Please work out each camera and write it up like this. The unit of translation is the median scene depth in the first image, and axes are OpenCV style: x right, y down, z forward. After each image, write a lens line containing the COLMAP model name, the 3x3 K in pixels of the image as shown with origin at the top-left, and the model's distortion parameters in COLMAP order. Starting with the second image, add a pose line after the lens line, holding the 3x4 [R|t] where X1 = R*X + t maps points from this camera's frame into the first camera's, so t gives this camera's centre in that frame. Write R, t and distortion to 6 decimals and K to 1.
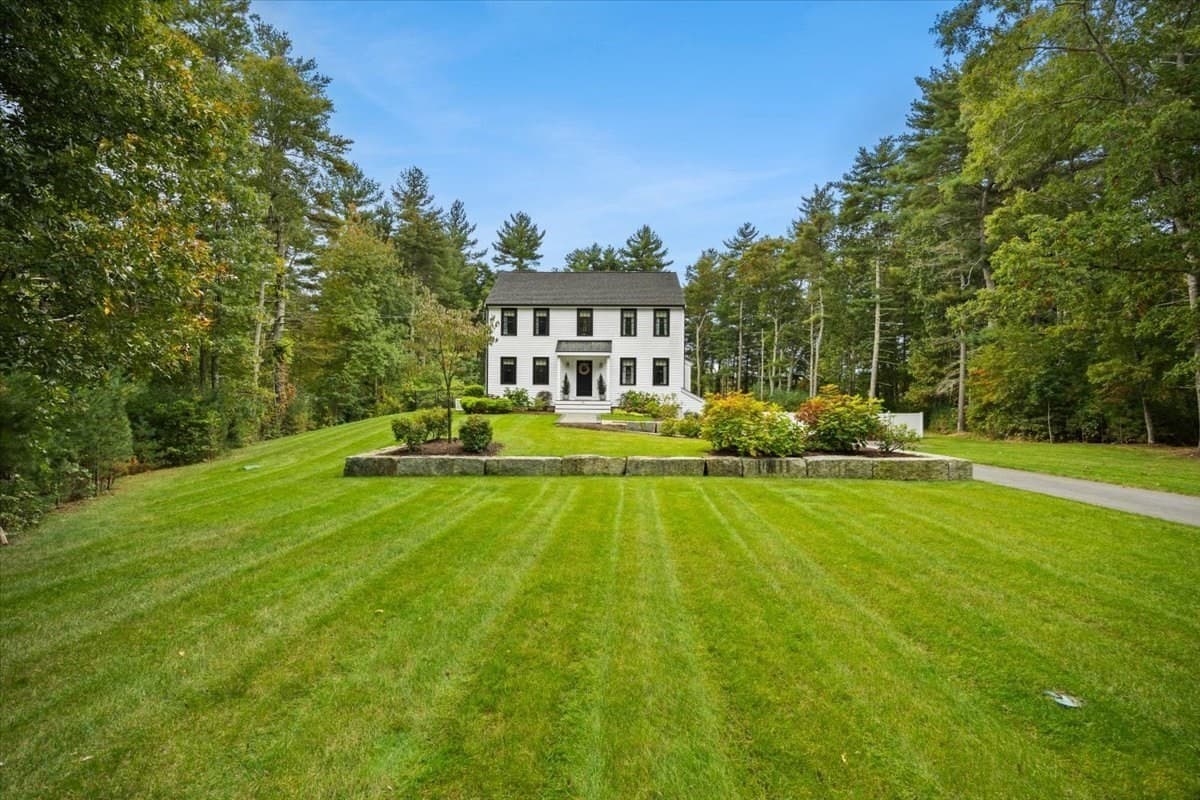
lens RADIAL K [[547.7, 0, 591.1], [0, 547.7, 399.5], [0, 0, 1]] dist [-0.019081, -0.000295]
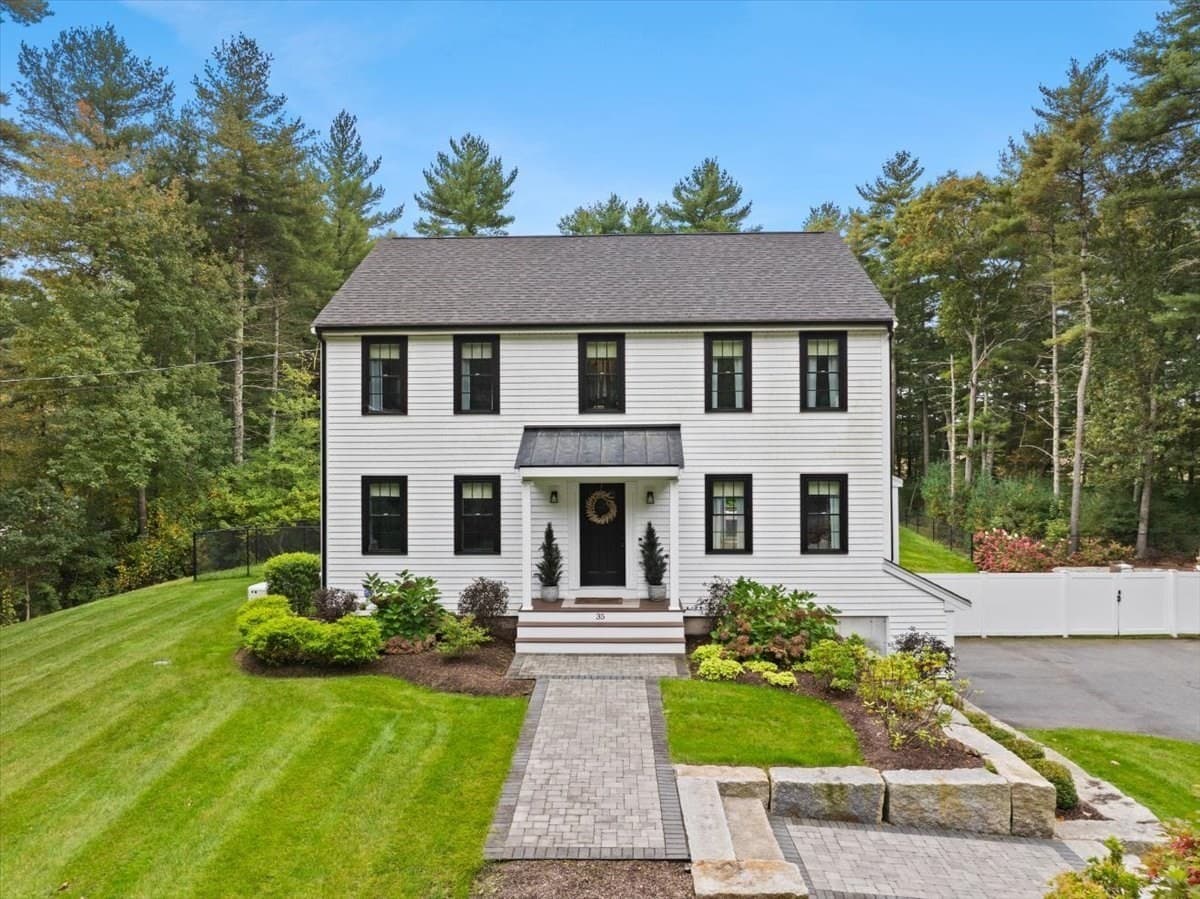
lens RADIAL K [[884.4, 0, 600.0], [0, 884.4, 449.5], [0, 0, 1]] dist [-0.043979, -0.002825]
pose [[0.999866, -0.014384, -0.007770, -0.006031], [0.014287, 0.999822, -0.012361, -0.058581], [0.007946, 0.012249, 0.999893, 0.300135]]
